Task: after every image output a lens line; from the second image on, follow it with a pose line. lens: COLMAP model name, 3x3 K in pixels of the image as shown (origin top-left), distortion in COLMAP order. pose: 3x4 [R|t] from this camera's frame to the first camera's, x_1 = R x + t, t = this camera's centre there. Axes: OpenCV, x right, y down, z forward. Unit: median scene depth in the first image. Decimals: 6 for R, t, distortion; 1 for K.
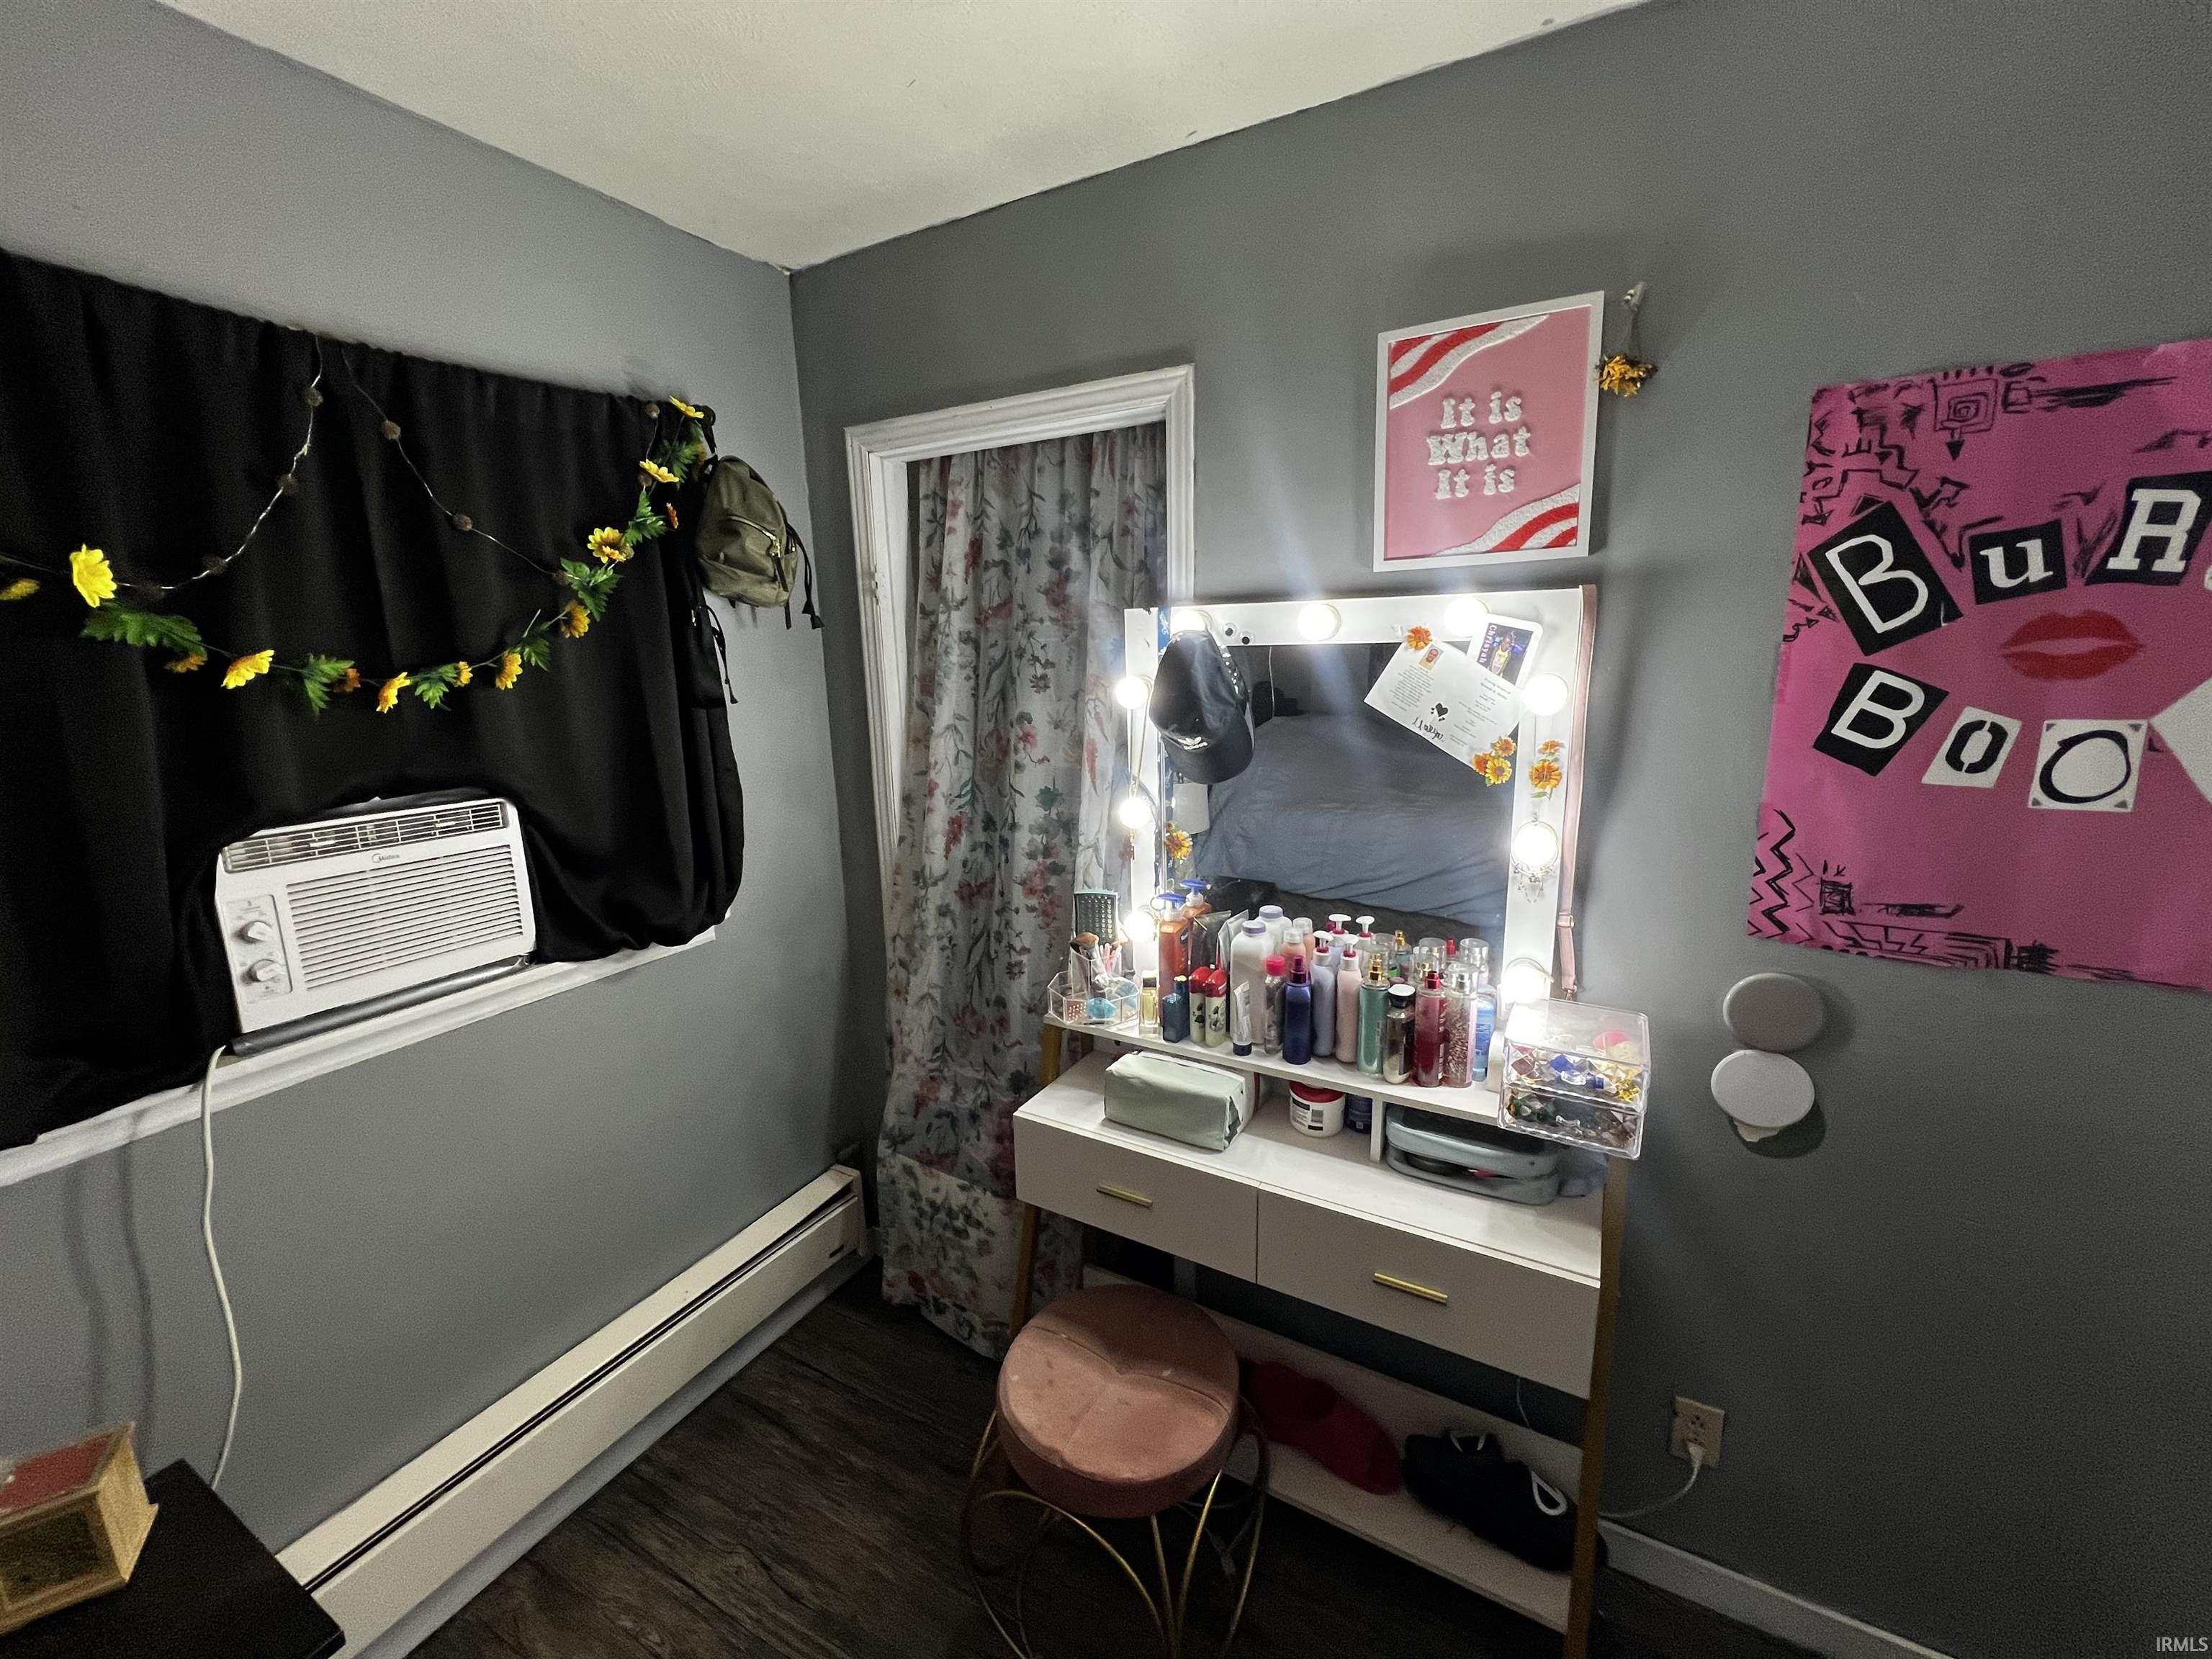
lens RADIAL K [[897.3, 0, 1106.0], [0, 897.3, 829.5], [0, 0, 1]] dist [-0.001612, 0.000063]
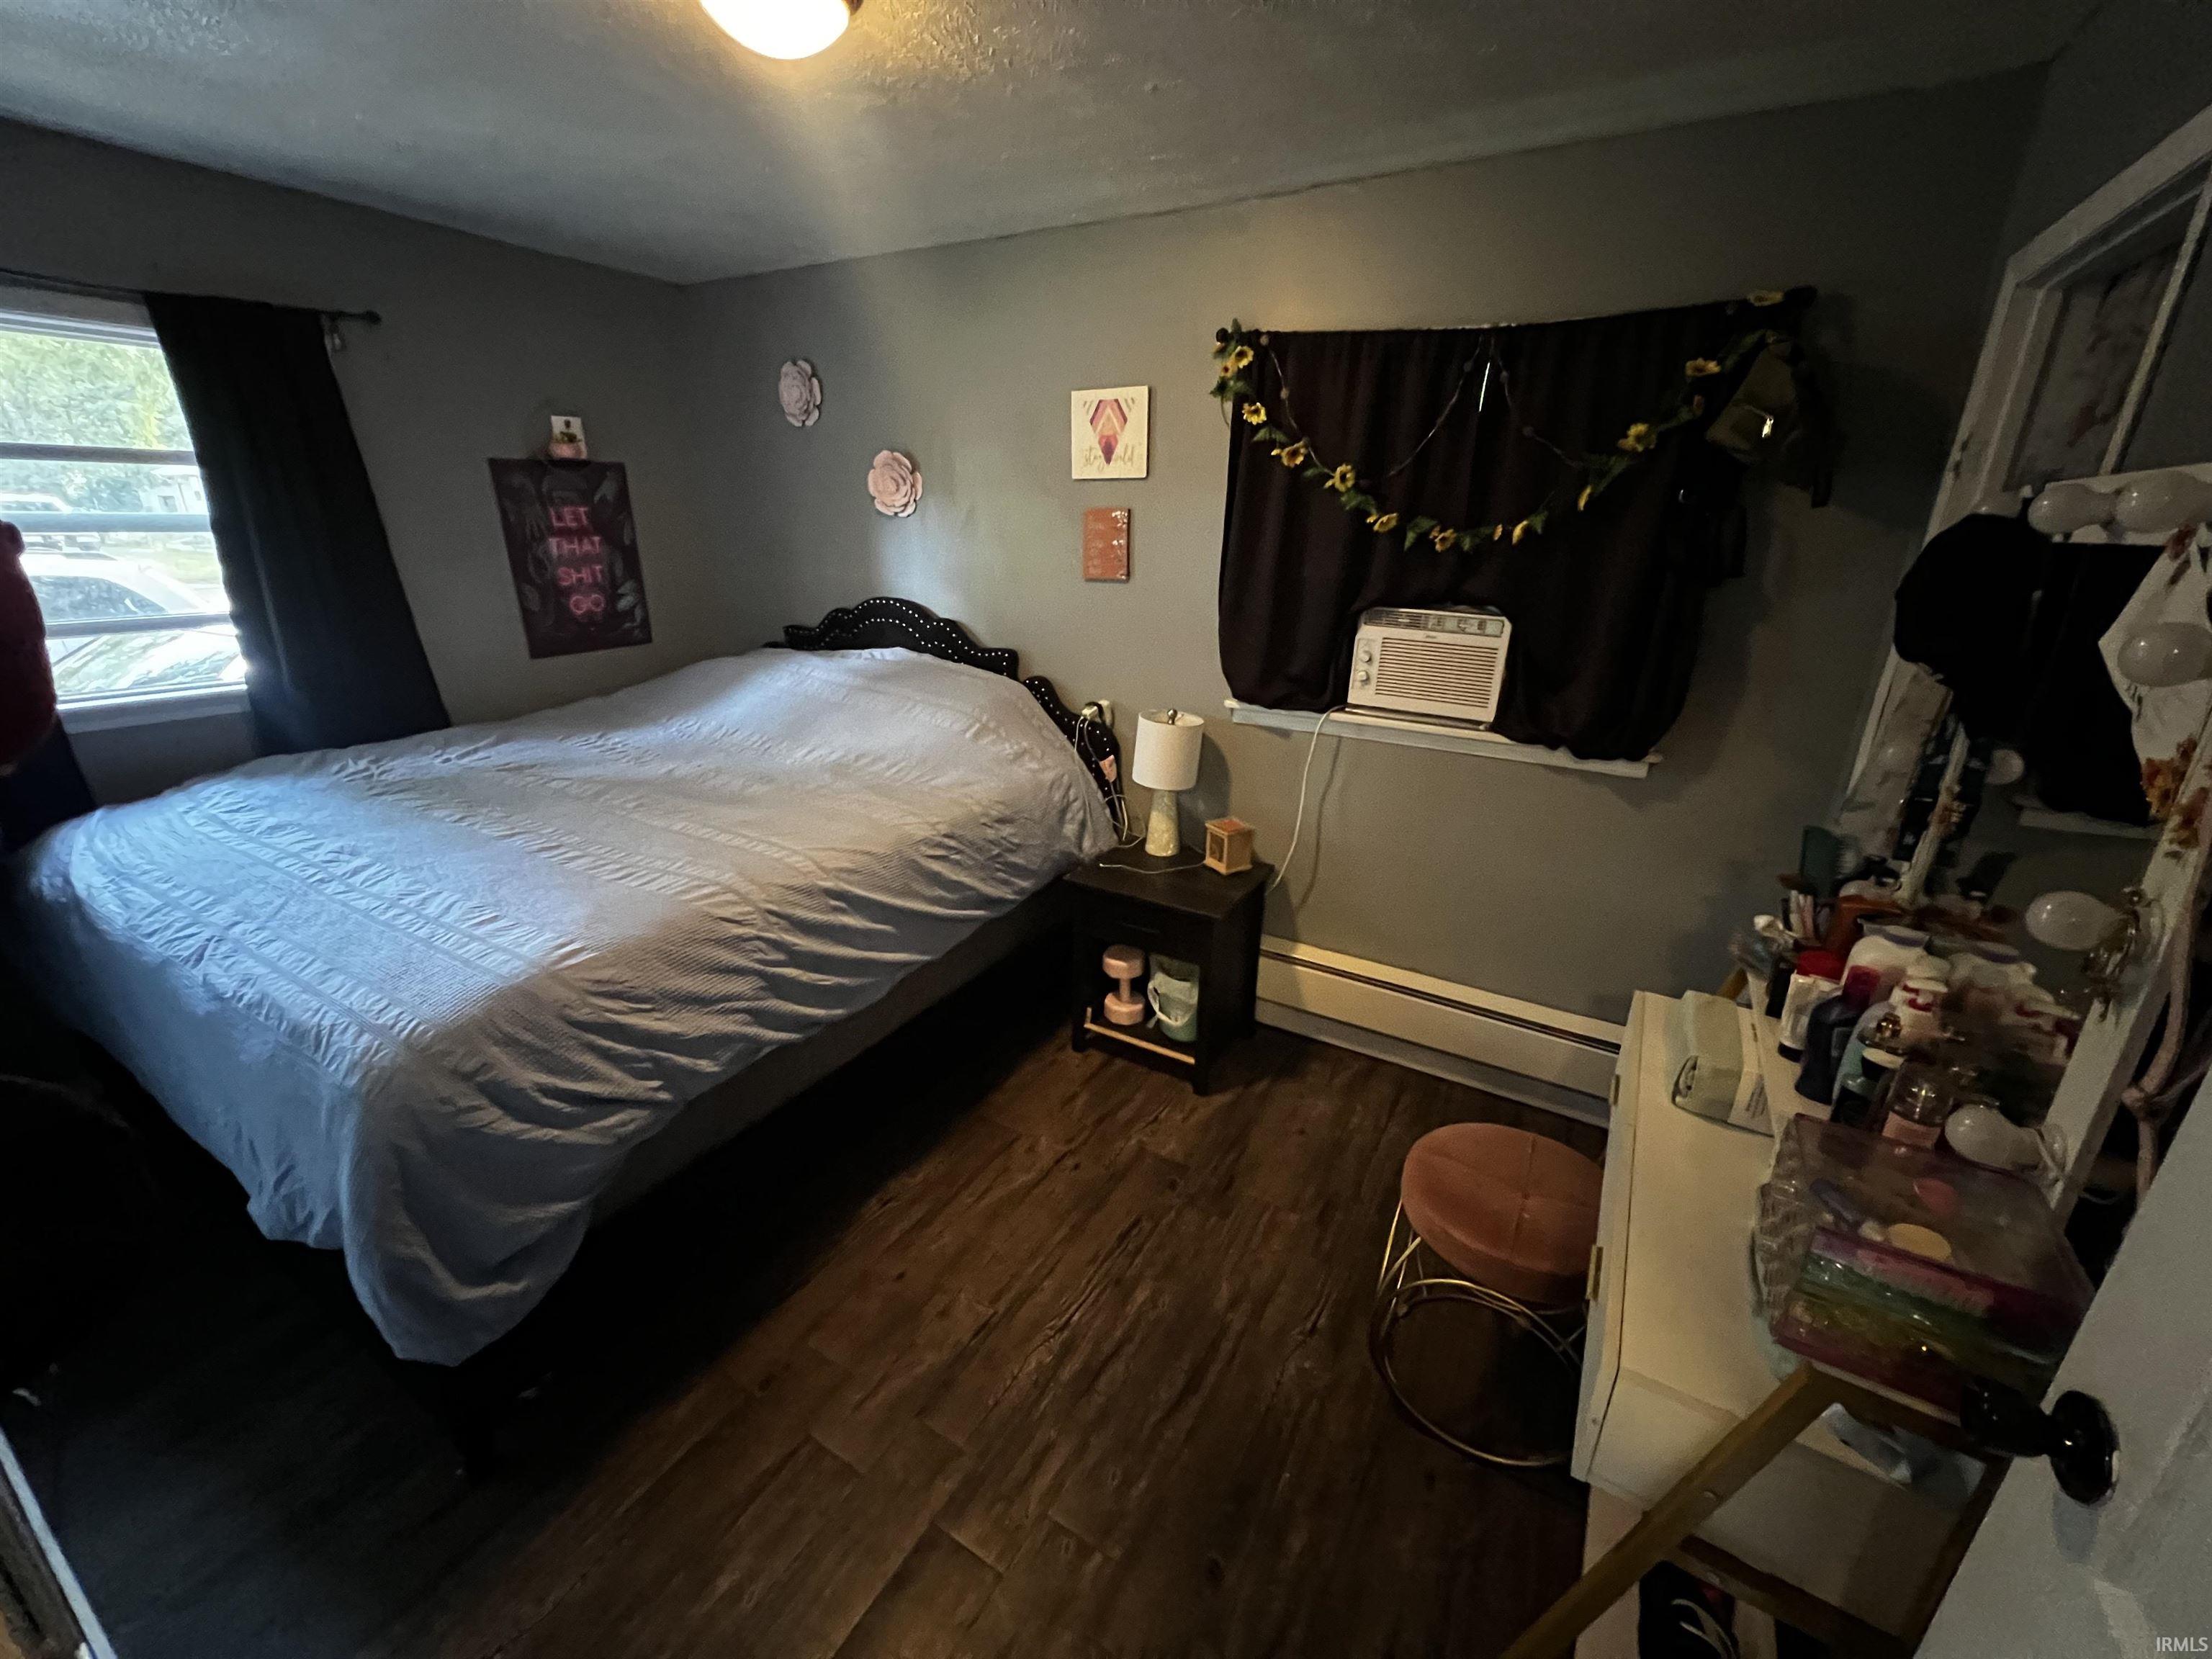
lens RADIAL K [[891.8, 0, 1099.5], [0, 891.8, 822.0], [0, 0, 1]] dist [-0.001545, 0.000431]
pose [[-0.021314, 0.348871, -0.936928, 0.963492], [-0.224506, 0.911537, 0.344524, -0.092604], [0.974240, 0.217689, 0.058895, 0.339998]]
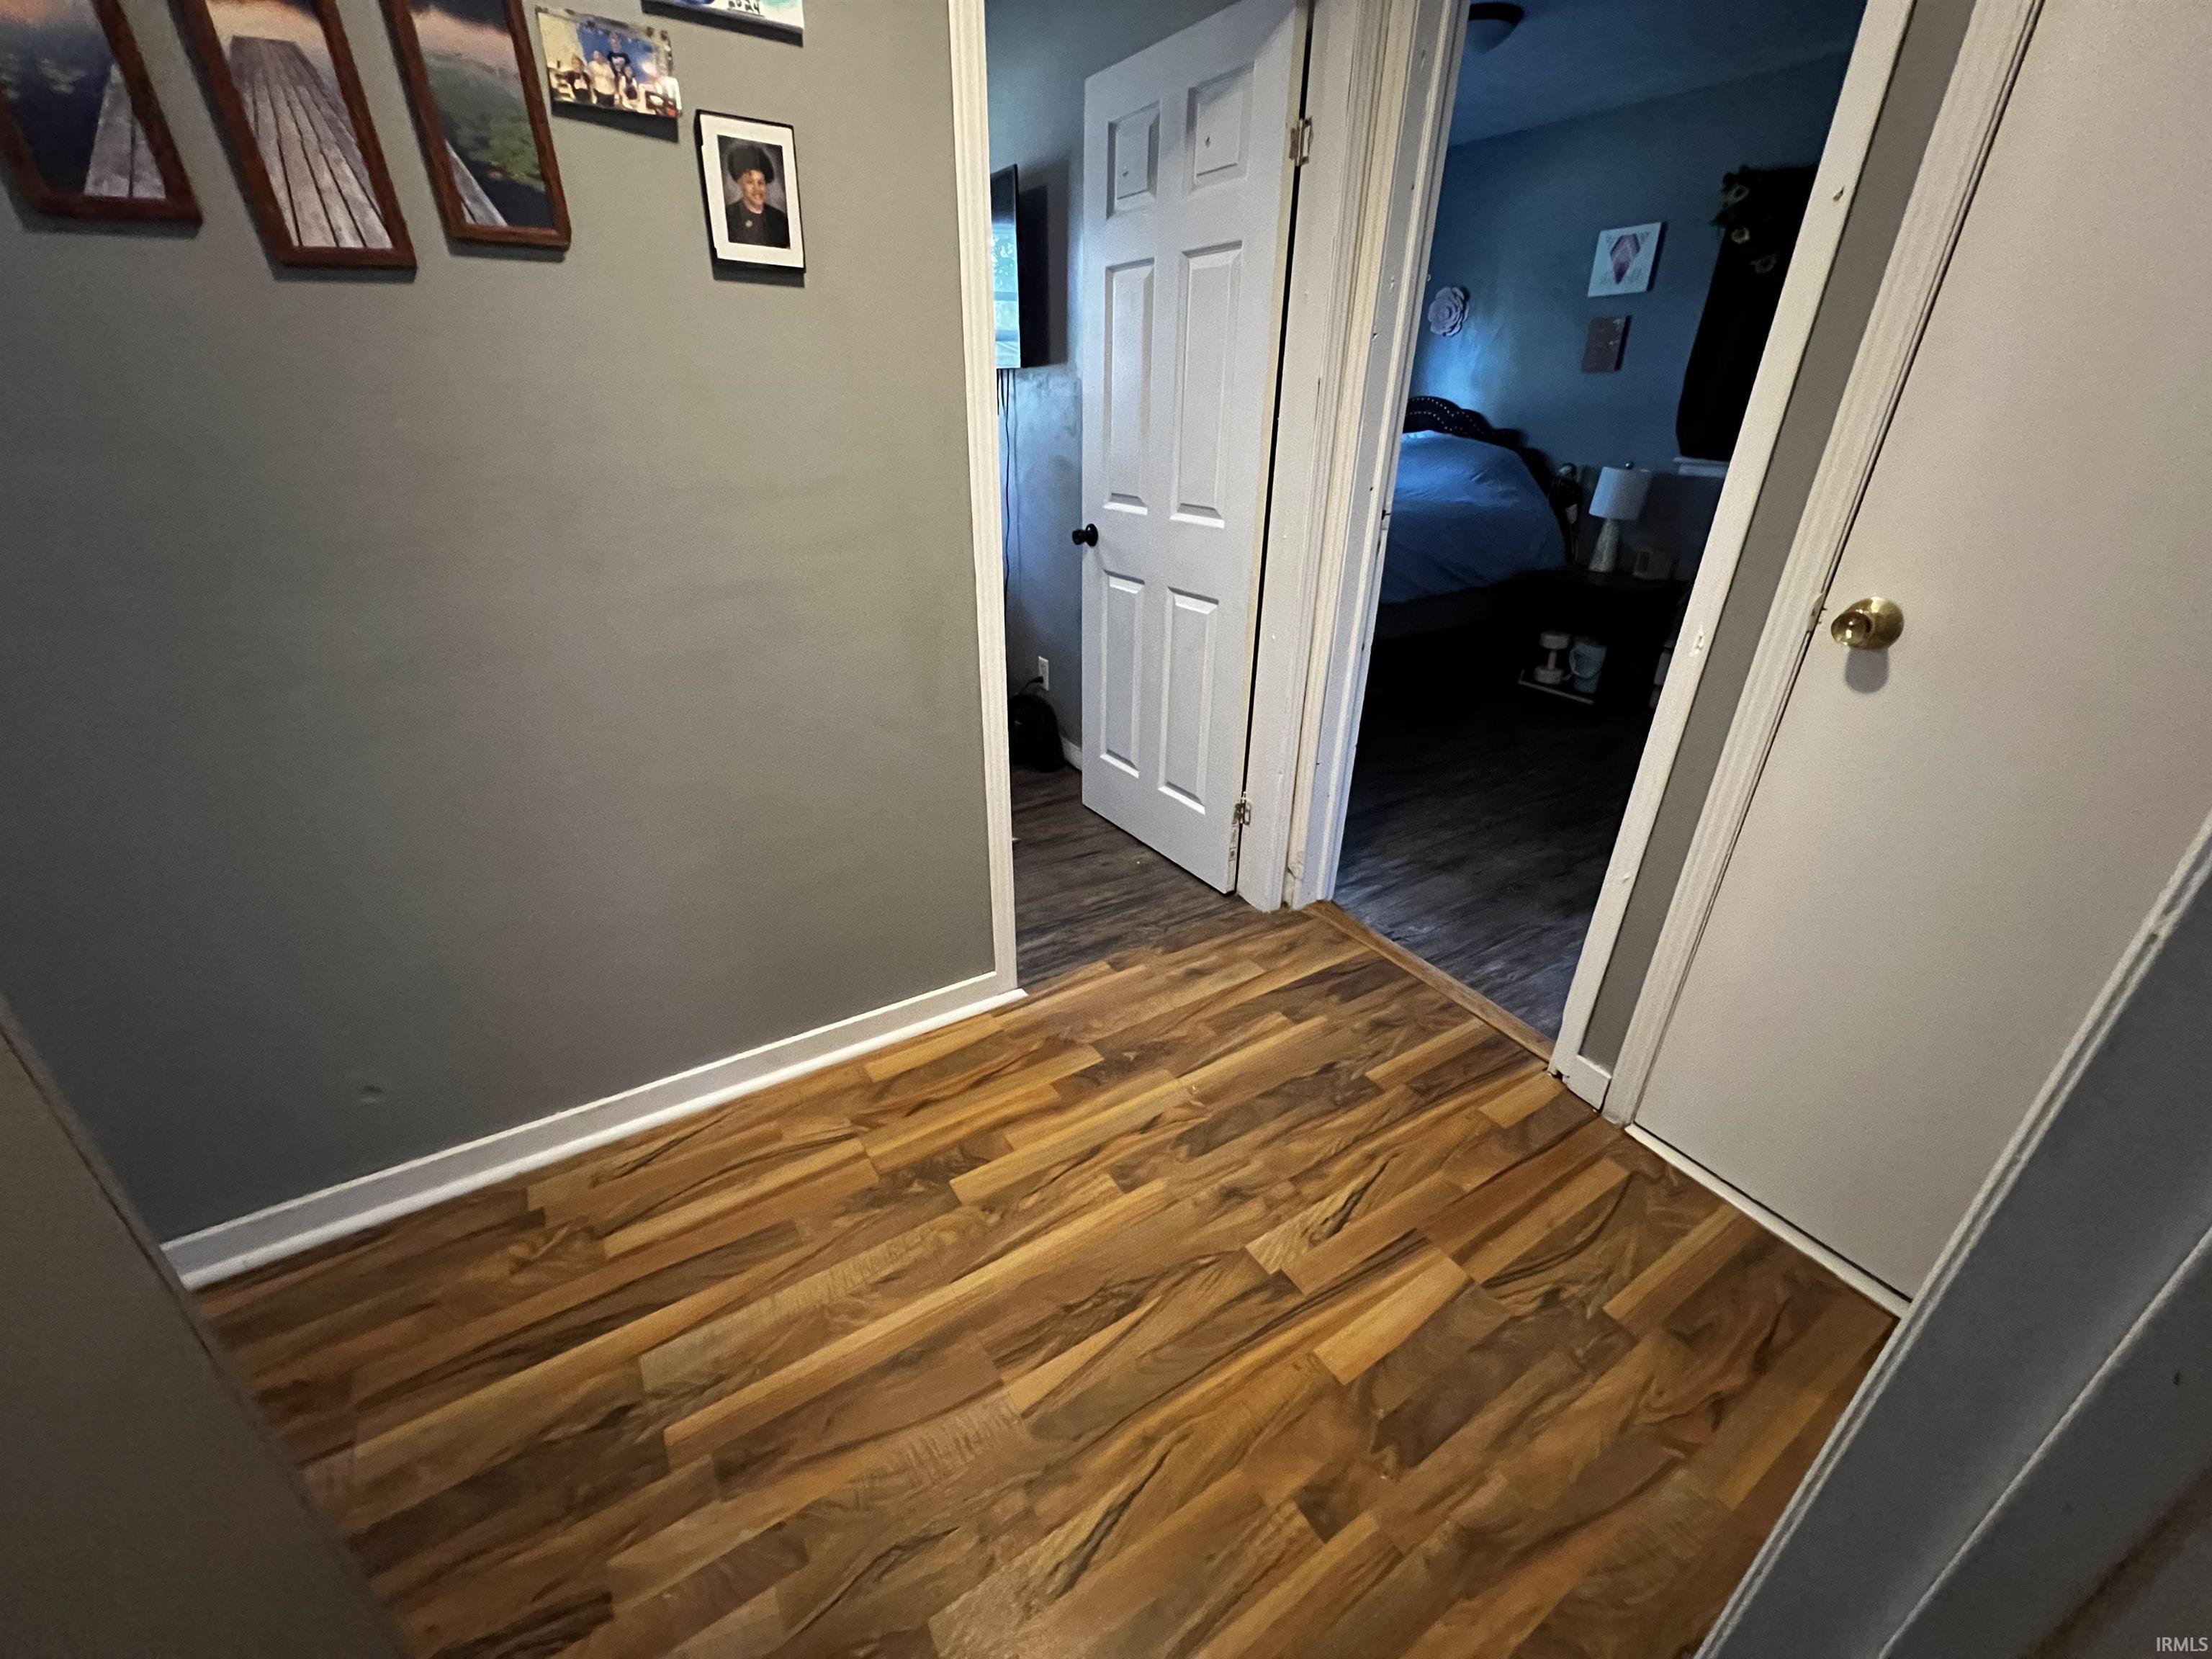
lens RADIAL K [[891.8, 0, 1099.5], [0, 891.8, 822.0], [0, 0, 1]] dist [-0.001545, 0.000431]
pose [[-0.473224, 0.401816, -0.783966, 2.464374], [-0.179174, 0.827416, 0.532240, 0.060307], [0.862529, 0.392335, -0.319558, 0.454329]]
